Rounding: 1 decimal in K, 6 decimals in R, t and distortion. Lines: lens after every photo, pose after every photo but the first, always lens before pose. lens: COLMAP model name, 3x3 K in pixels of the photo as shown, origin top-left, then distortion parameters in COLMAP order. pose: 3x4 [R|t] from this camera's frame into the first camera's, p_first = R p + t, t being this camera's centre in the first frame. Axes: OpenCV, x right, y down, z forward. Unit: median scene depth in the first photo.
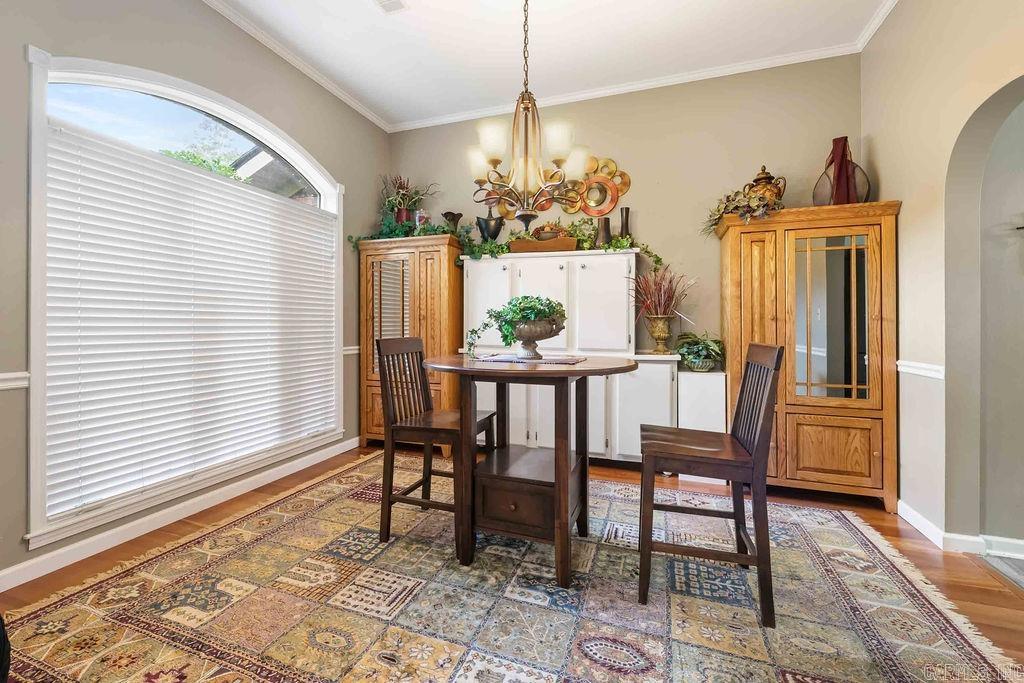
lens RADIAL K [[421.8, 0, 511.4], [0, 421.8, 318.5], [0, 0, 1]] dist [0.008474, -0.003800]
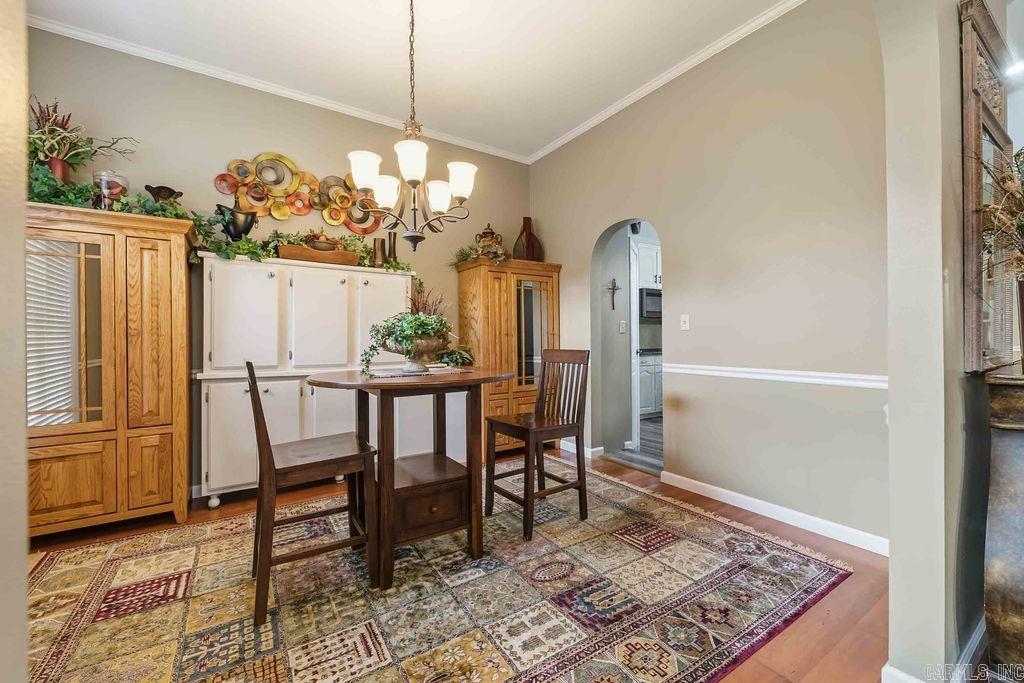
lens RADIAL K [[421.8, 0, 492.2], [0, 421.8, 335.1], [0, 0, 1]] dist [0.008474, -0.003800]
pose [[0.611176, -0.003928, 0.791485, -0.558437], [0.001246, 0.999991, 0.004001, -0.001270], [-0.791494, -0.001459, 0.611176, 0.167485]]
